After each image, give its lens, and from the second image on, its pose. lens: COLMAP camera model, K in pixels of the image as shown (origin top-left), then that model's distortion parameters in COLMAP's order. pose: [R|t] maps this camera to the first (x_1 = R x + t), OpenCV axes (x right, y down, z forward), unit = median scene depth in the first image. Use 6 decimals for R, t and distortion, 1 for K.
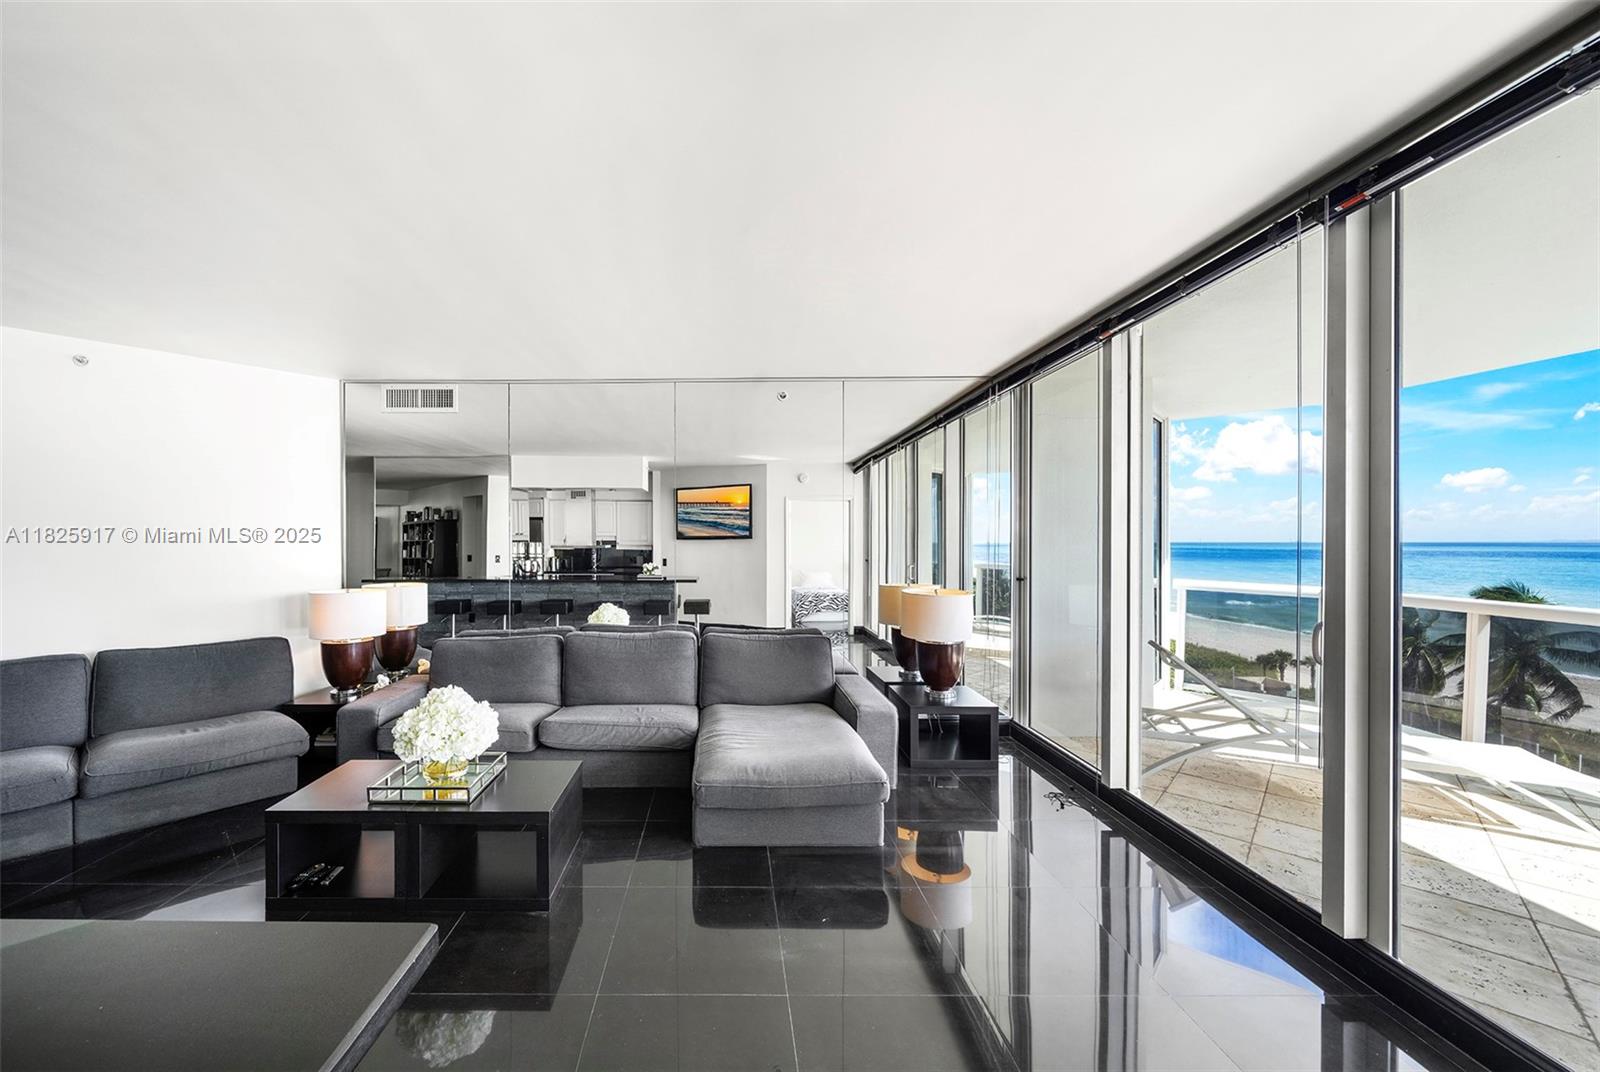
lens RADIAL K [[581.3, 0, 794.4], [0, 581.3, 539.4], [0, 0, 1]] dist [0.002358, -0.000095]
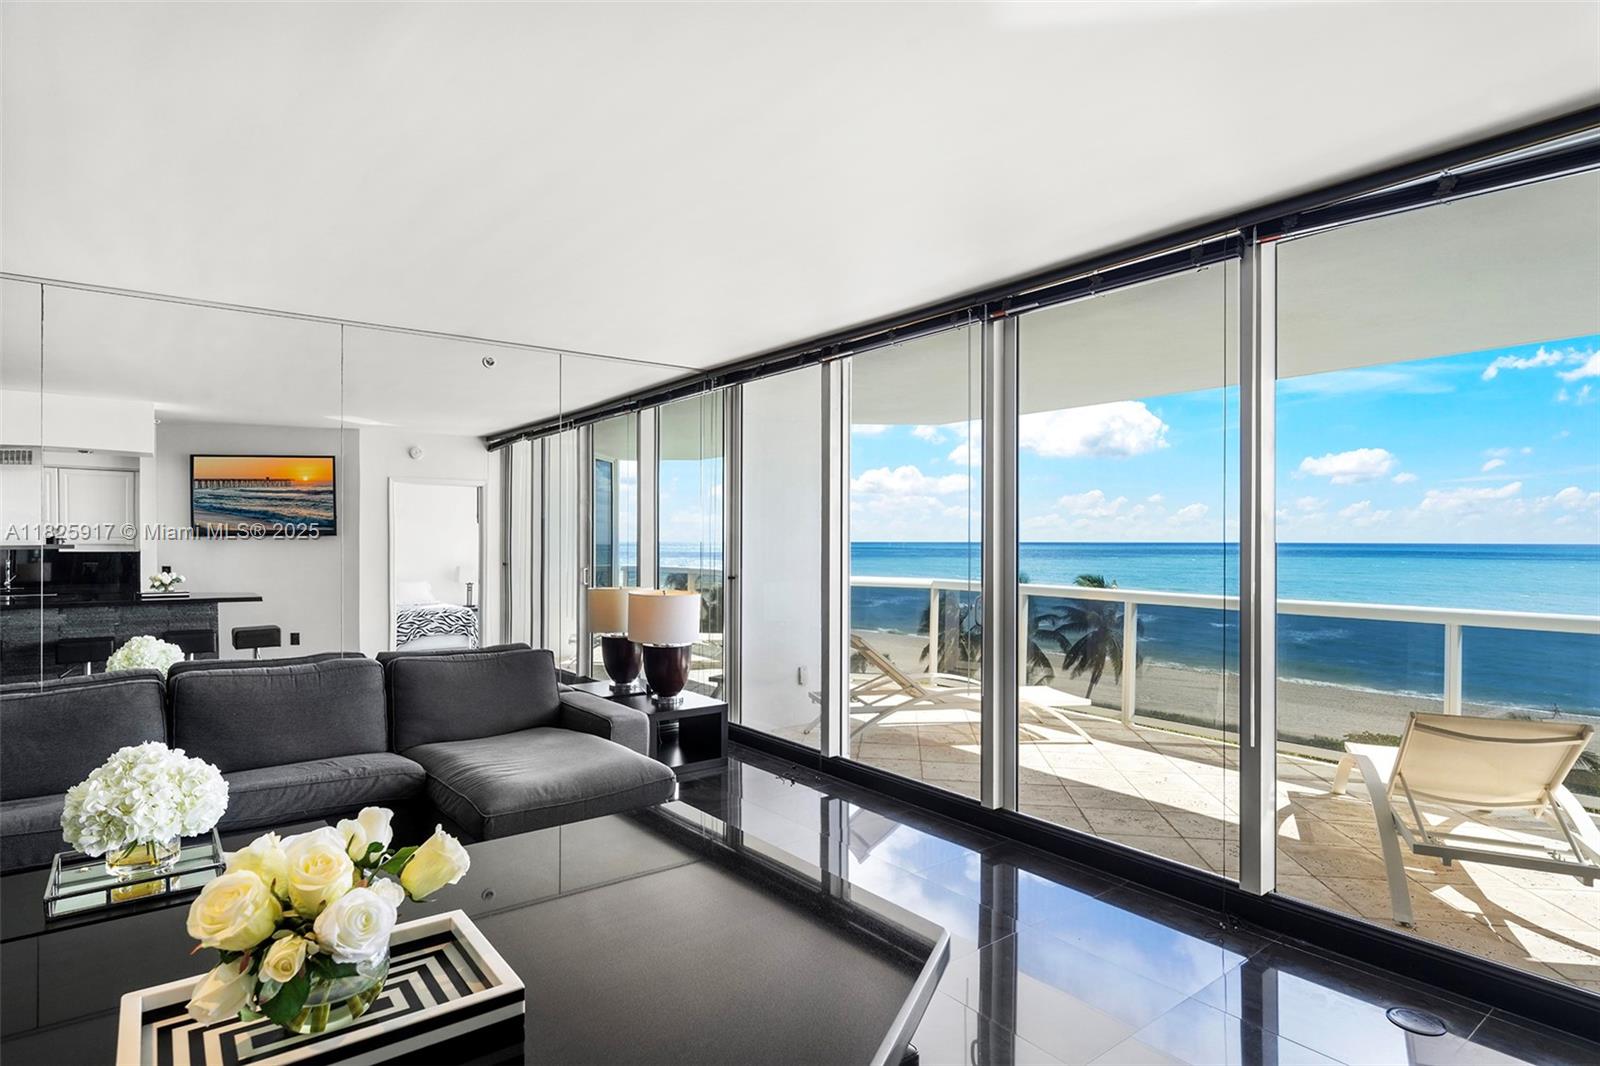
lens RADIAL K [[816.5, 0, 800.0], [0, 816.5, 533.0], [0, 0, 1]] dist [0.018552, -0.000157]
pose [[0.796334, 0.007426, 0.604811, -0.392042], [-0.005015, 0.999971, -0.005674, -0.001625], [-0.604836, 0.001485, 0.796349, -0.199113]]
